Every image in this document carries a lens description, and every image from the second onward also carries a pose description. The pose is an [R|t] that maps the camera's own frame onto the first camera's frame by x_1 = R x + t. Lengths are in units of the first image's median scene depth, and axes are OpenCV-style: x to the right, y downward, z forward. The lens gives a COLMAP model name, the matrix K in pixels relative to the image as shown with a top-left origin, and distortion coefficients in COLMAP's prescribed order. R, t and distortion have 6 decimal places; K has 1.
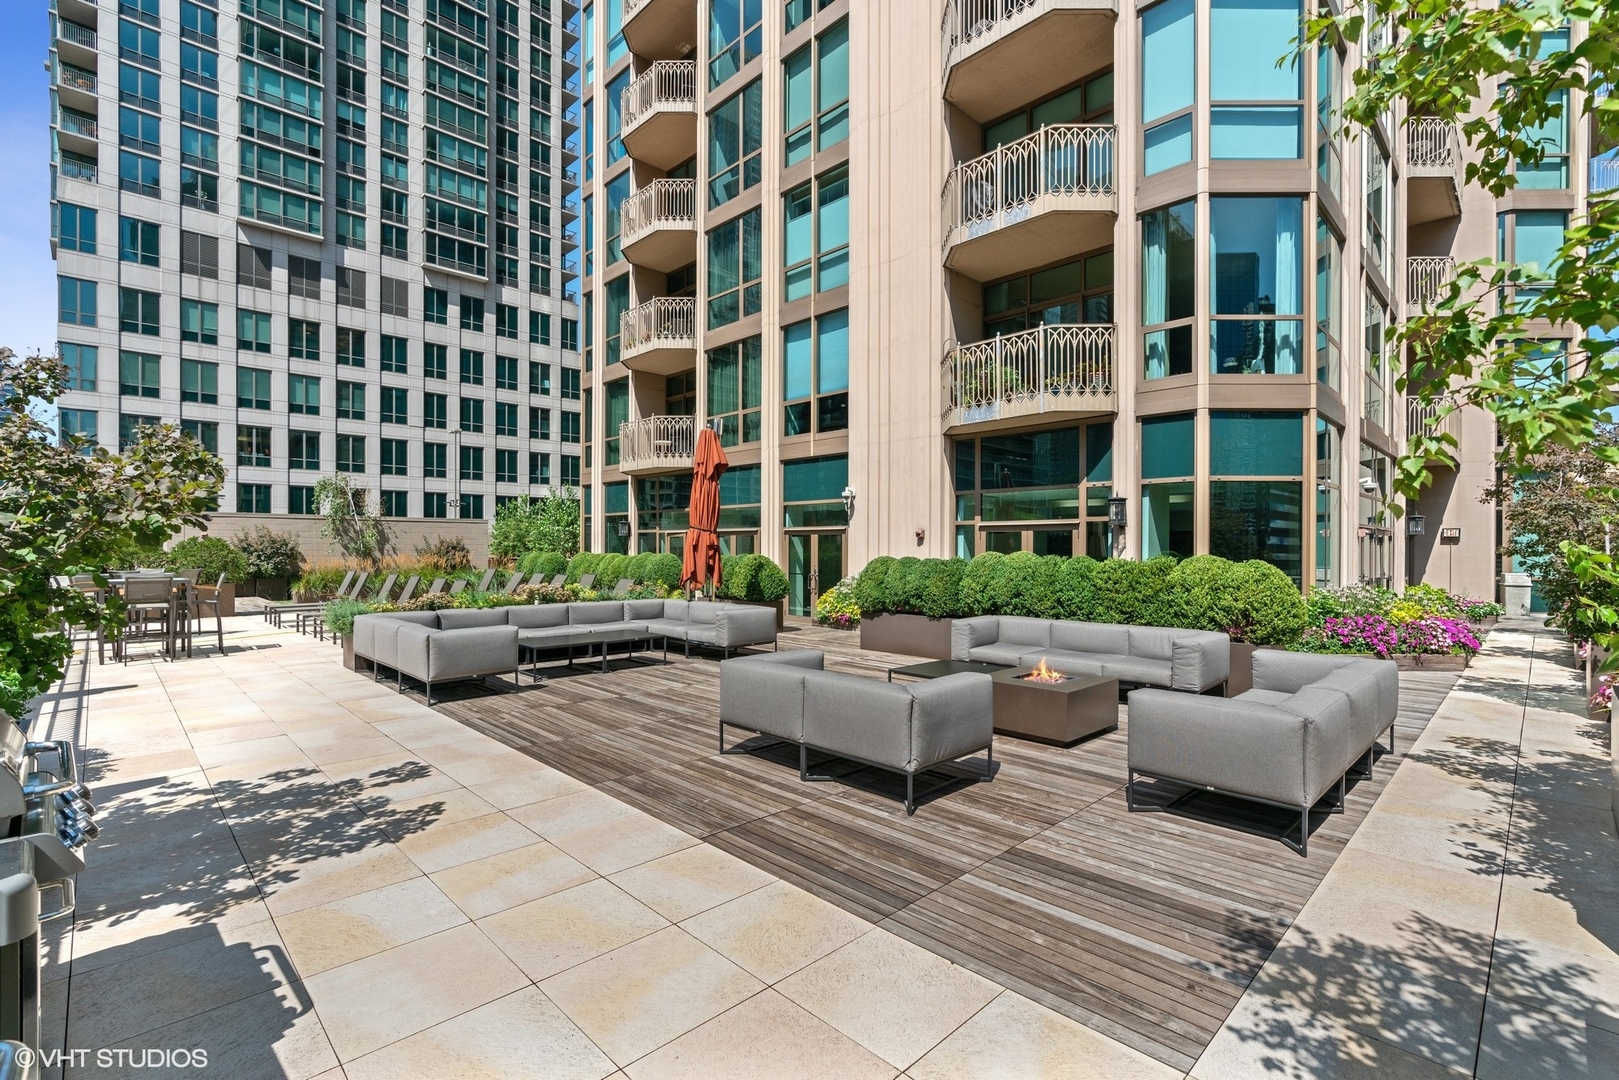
lens RADIAL K [[735.0, 0, 813.0], [0, 735.0, 551.8], [0, 0, 1]] dist [-0.010221, 0.002101]
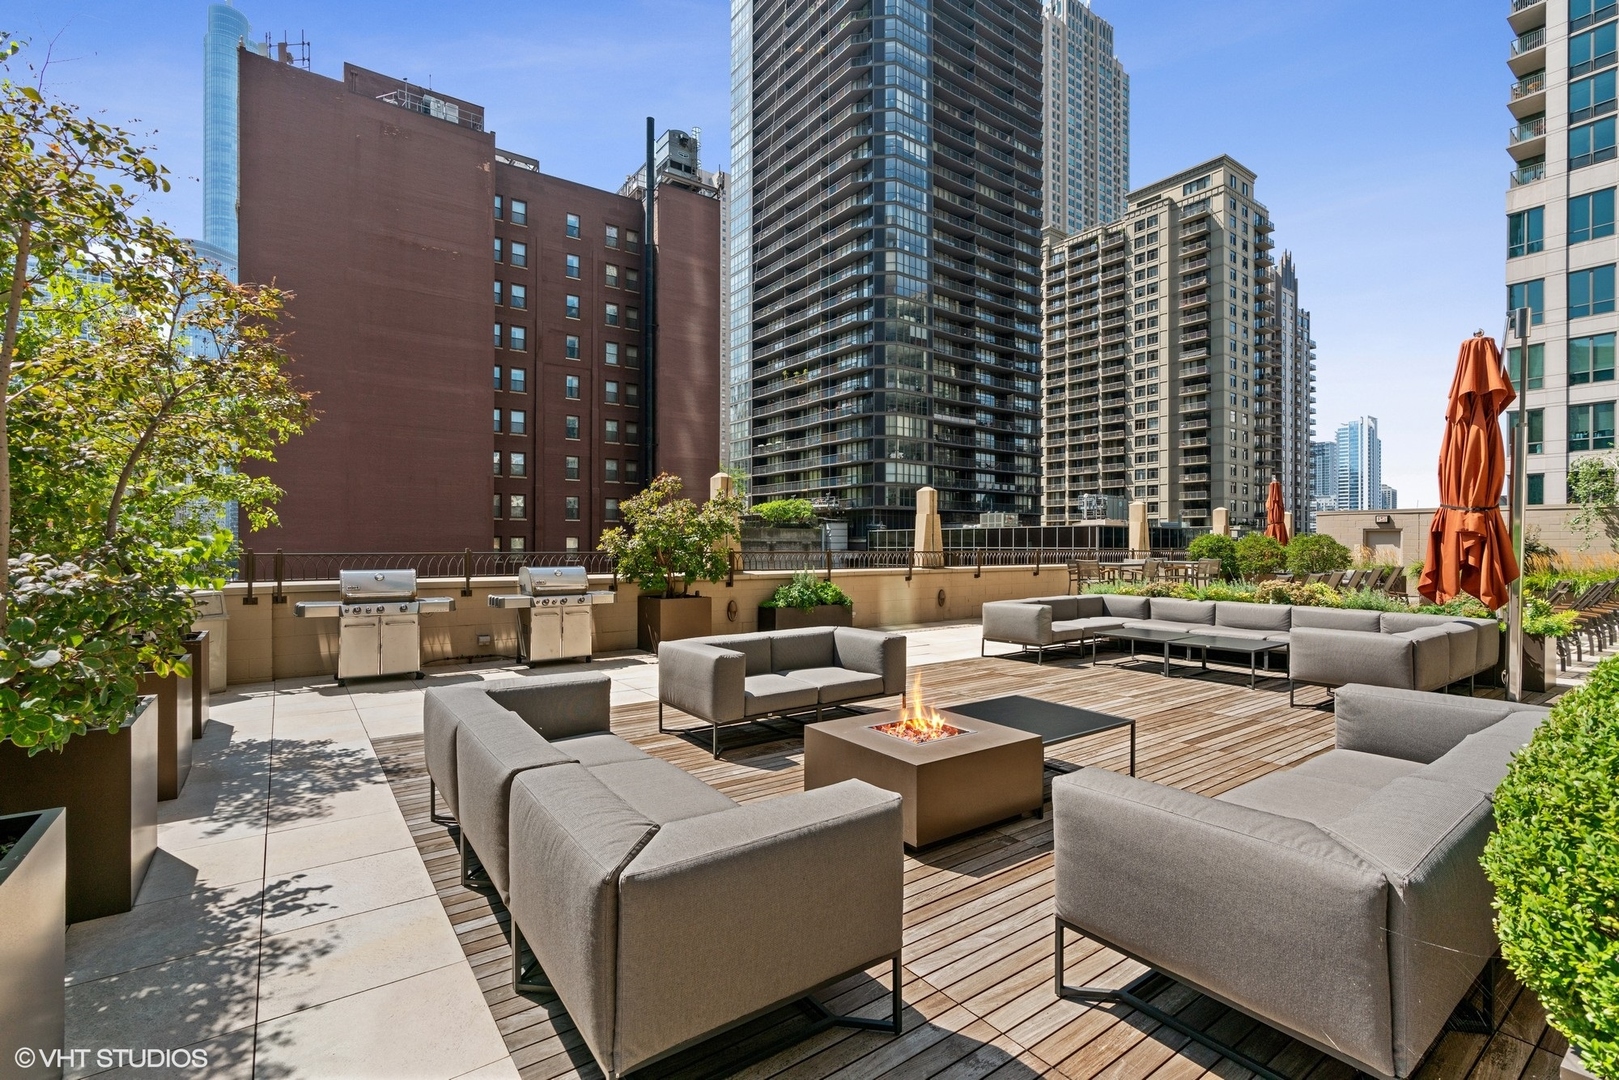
lens RADIAL K [[735.0, 0, 811.9], [0, 735.0, 543.8], [0, 0, 1]] dist [-0.010221, 0.002101]
pose [[-0.151508, 0.000197, -0.988456, 1.414381], [-0.008186, 0.999965, 0.001454, 0.008763], [0.988422, 0.008312, -0.151501, 1.468733]]
